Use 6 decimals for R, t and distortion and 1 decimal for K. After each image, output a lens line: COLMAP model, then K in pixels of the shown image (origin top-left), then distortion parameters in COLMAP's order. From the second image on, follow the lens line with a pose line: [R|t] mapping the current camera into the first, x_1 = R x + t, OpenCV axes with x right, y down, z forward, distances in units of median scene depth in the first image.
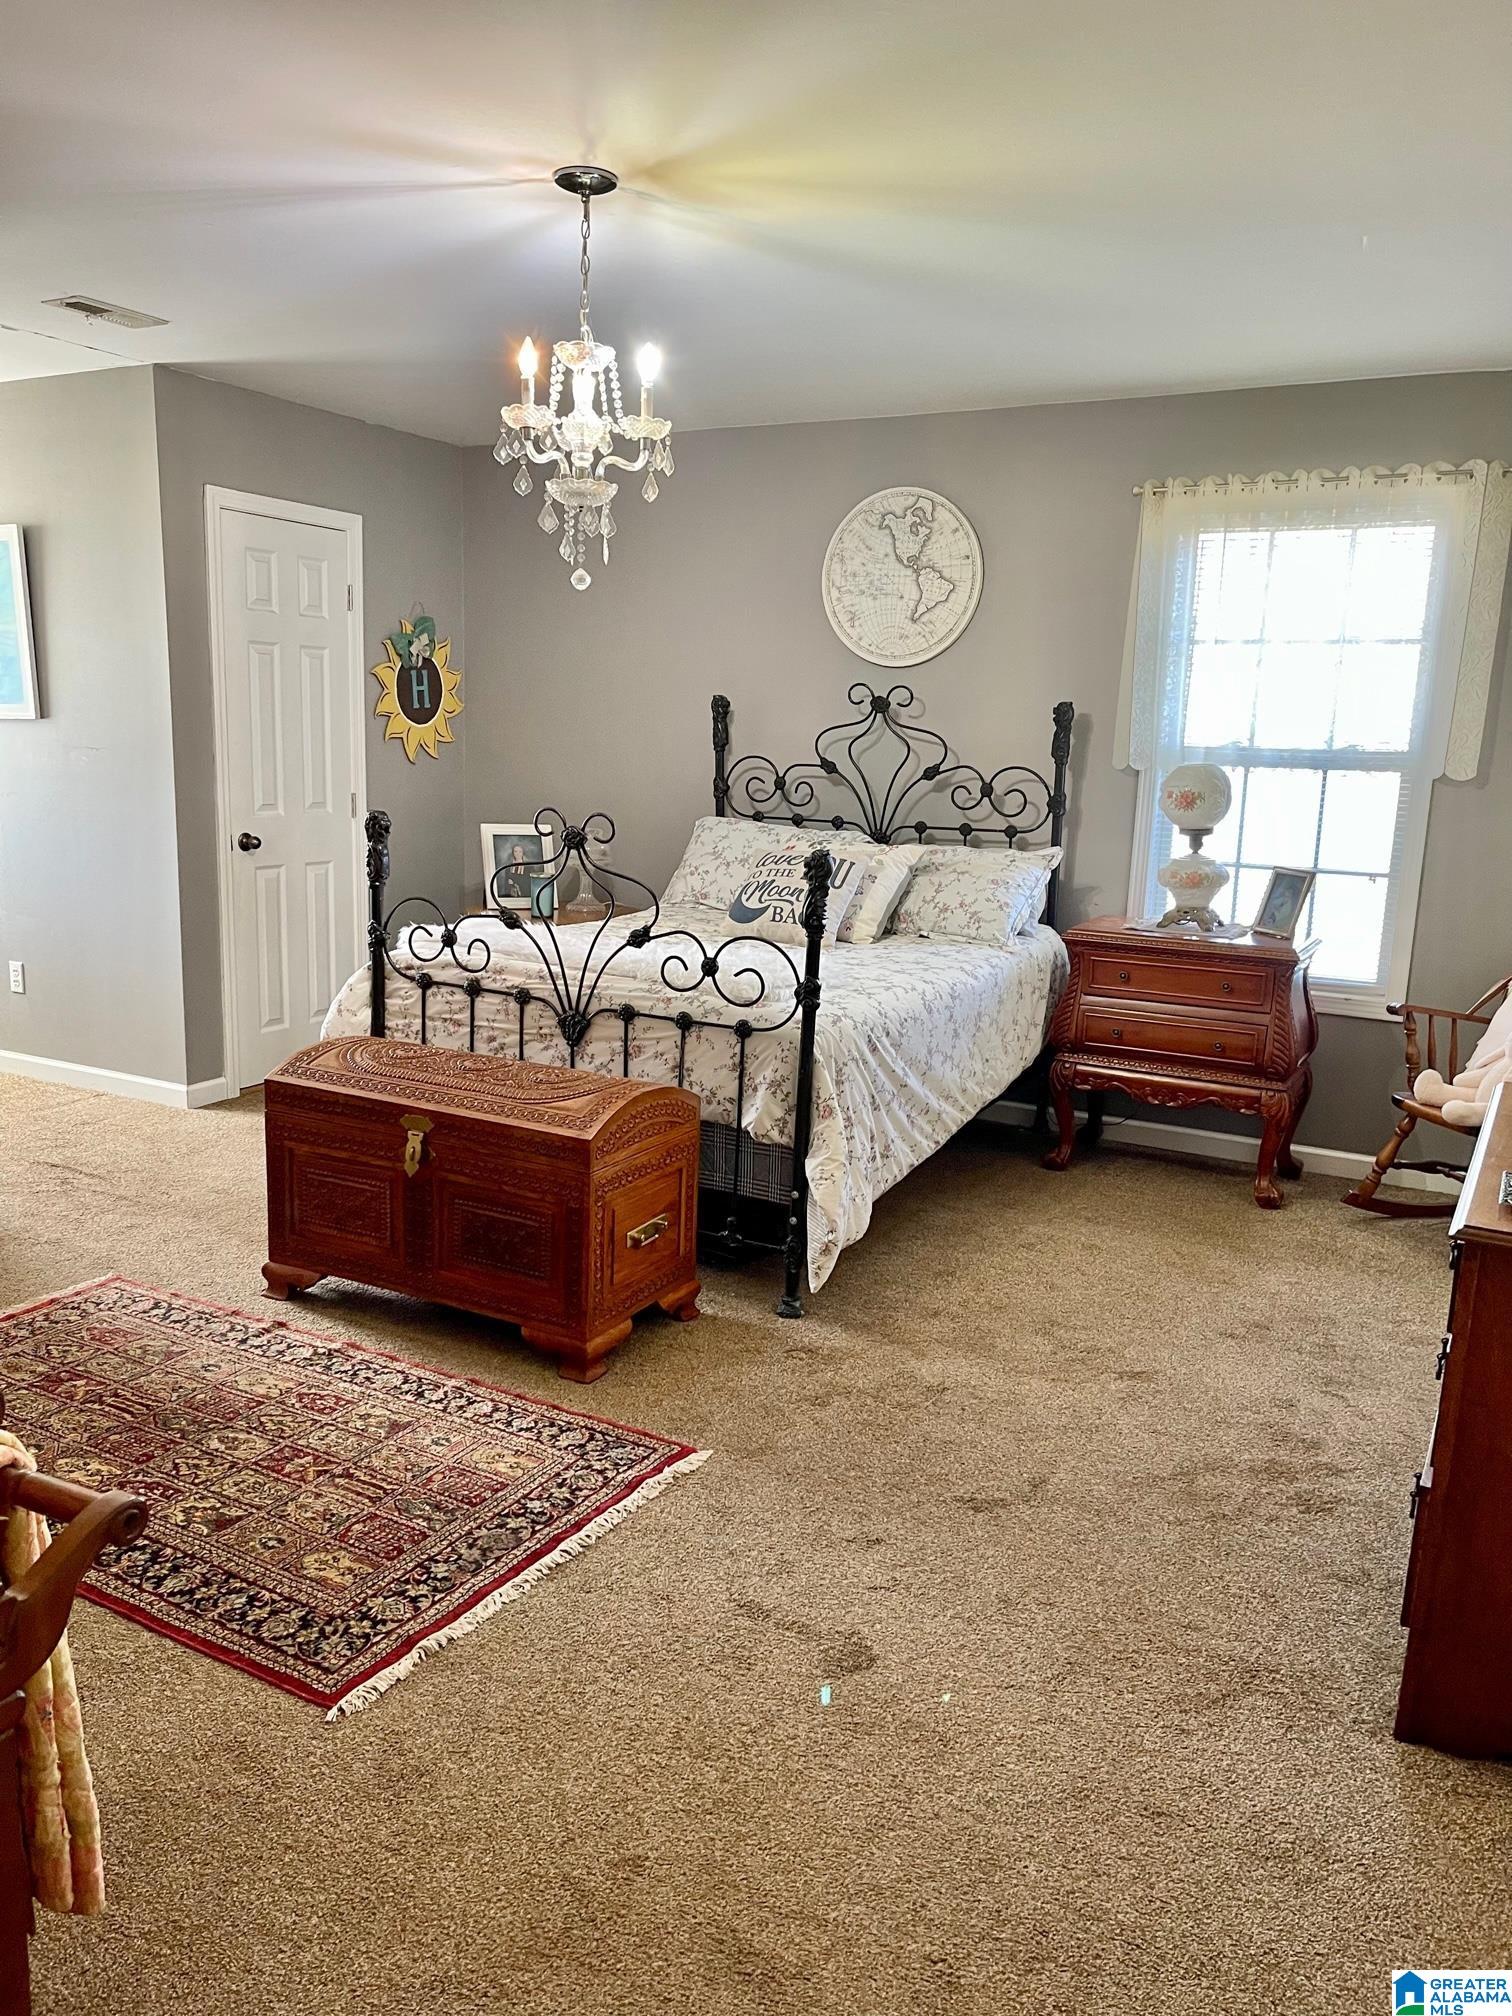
lens RADIAL K [[1520.9, 0, 738.1], [0, 1520.9, 1018.9], [0, 0, 1]] dist [0.060468, -0.040514]
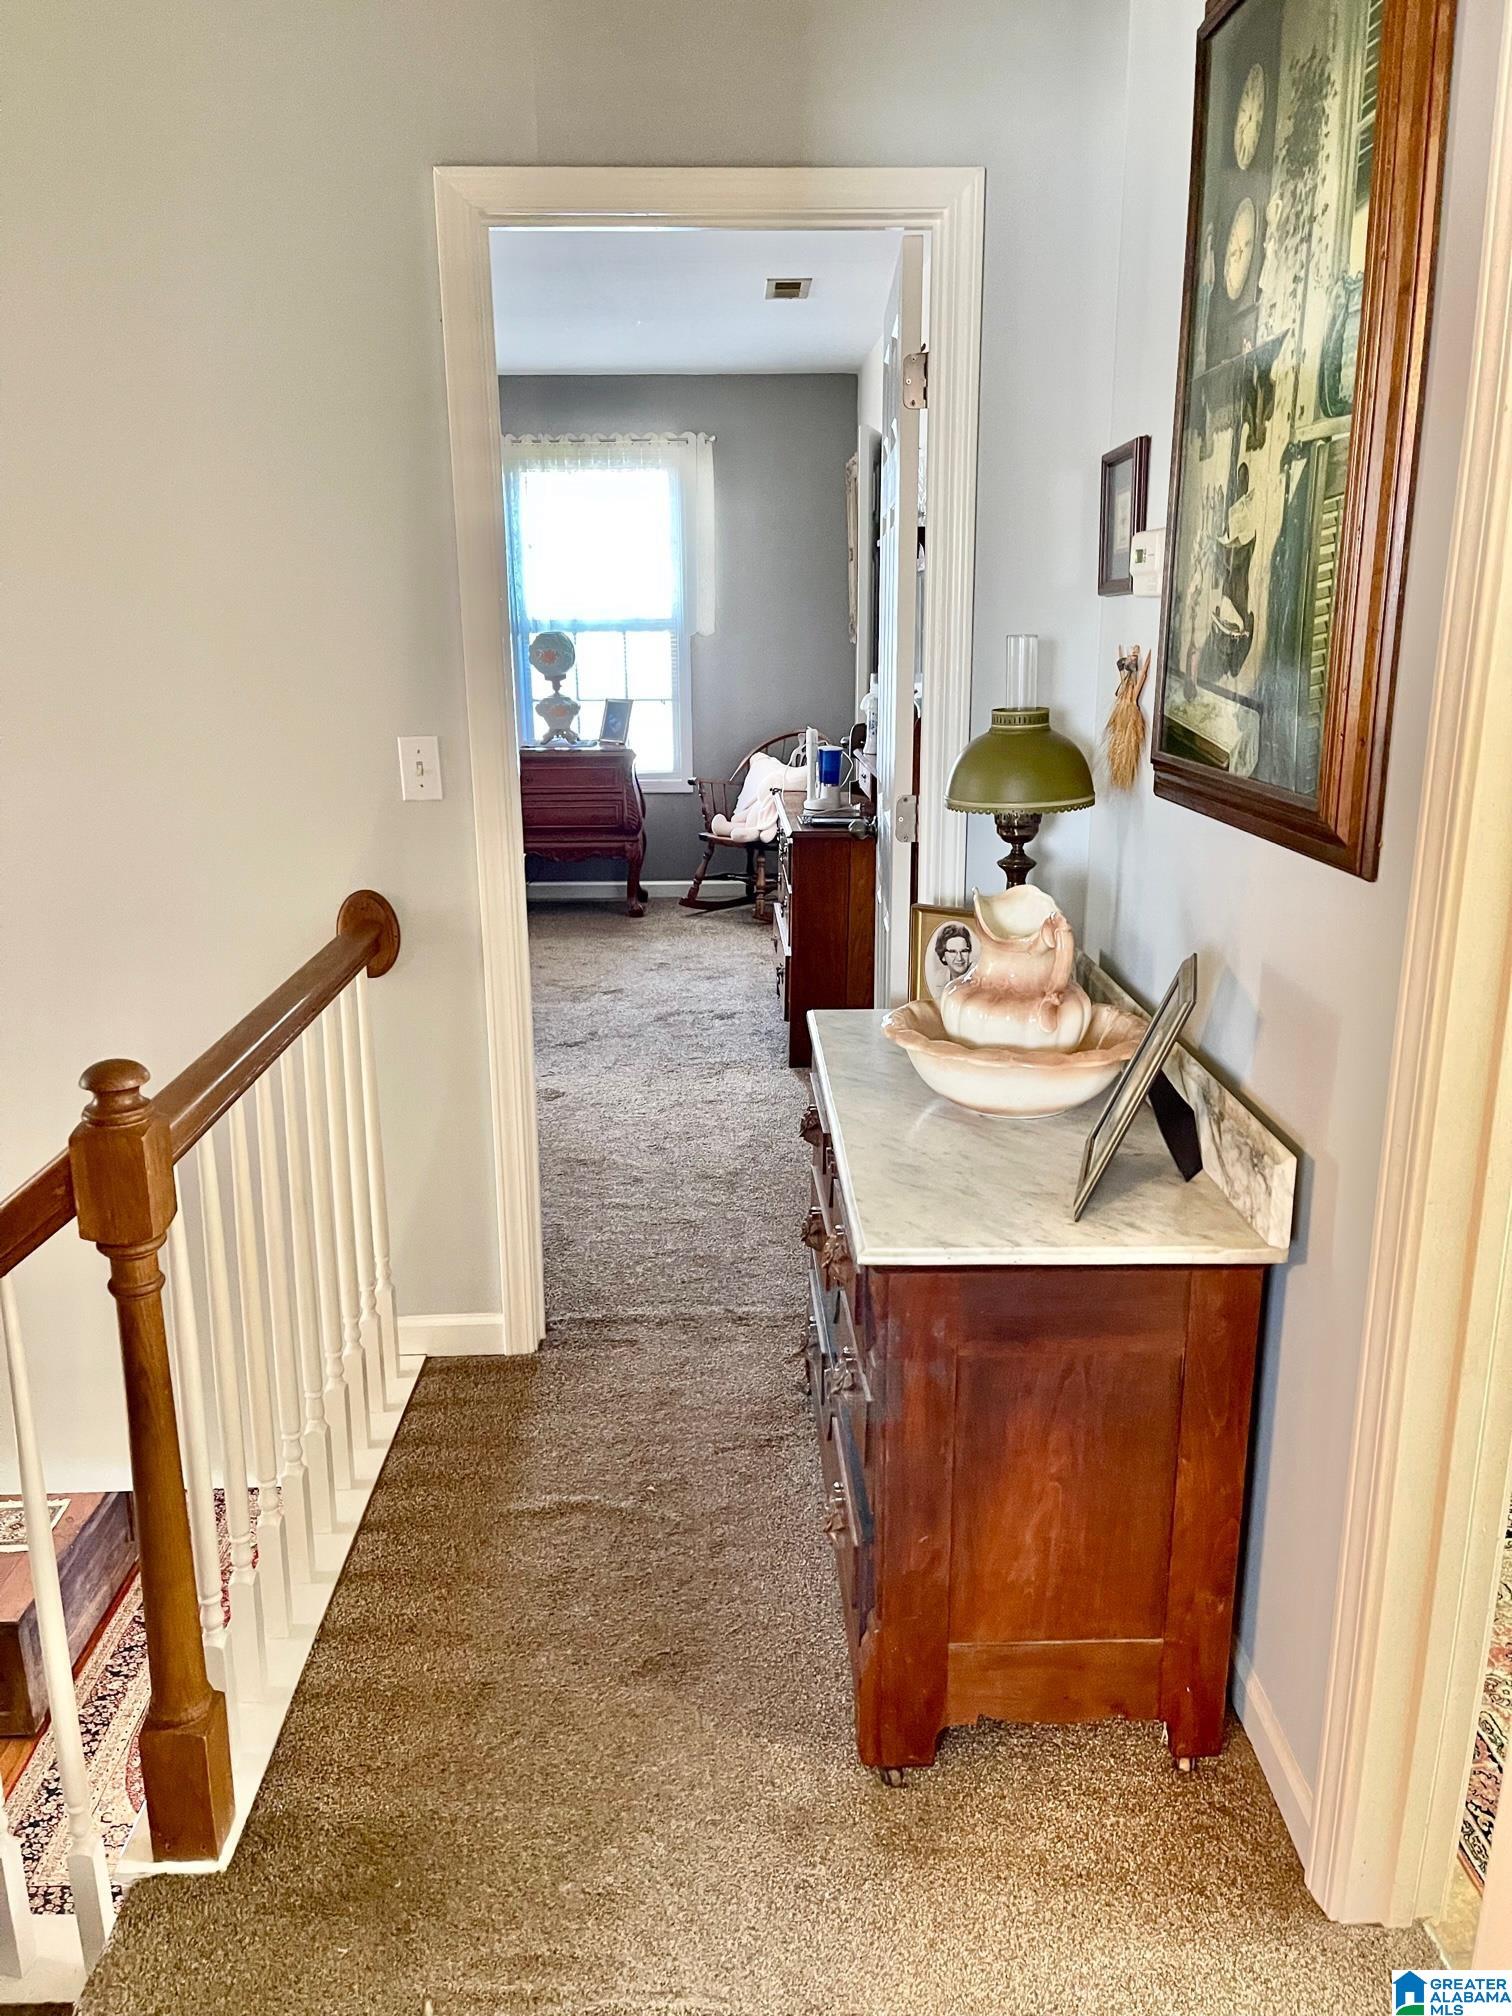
lens RADIAL K [[1520.9, 0, 764.1], [0, 1520.9, 1007.8], [0, 0, 1]] dist [0.060468, -0.040514]
pose [[0.858045, -0.164221, 0.486611, -0.308190], [0.130021, 0.986093, 0.103517, 0.068353], [-0.496843, -0.025553, 0.867464, -0.408628]]
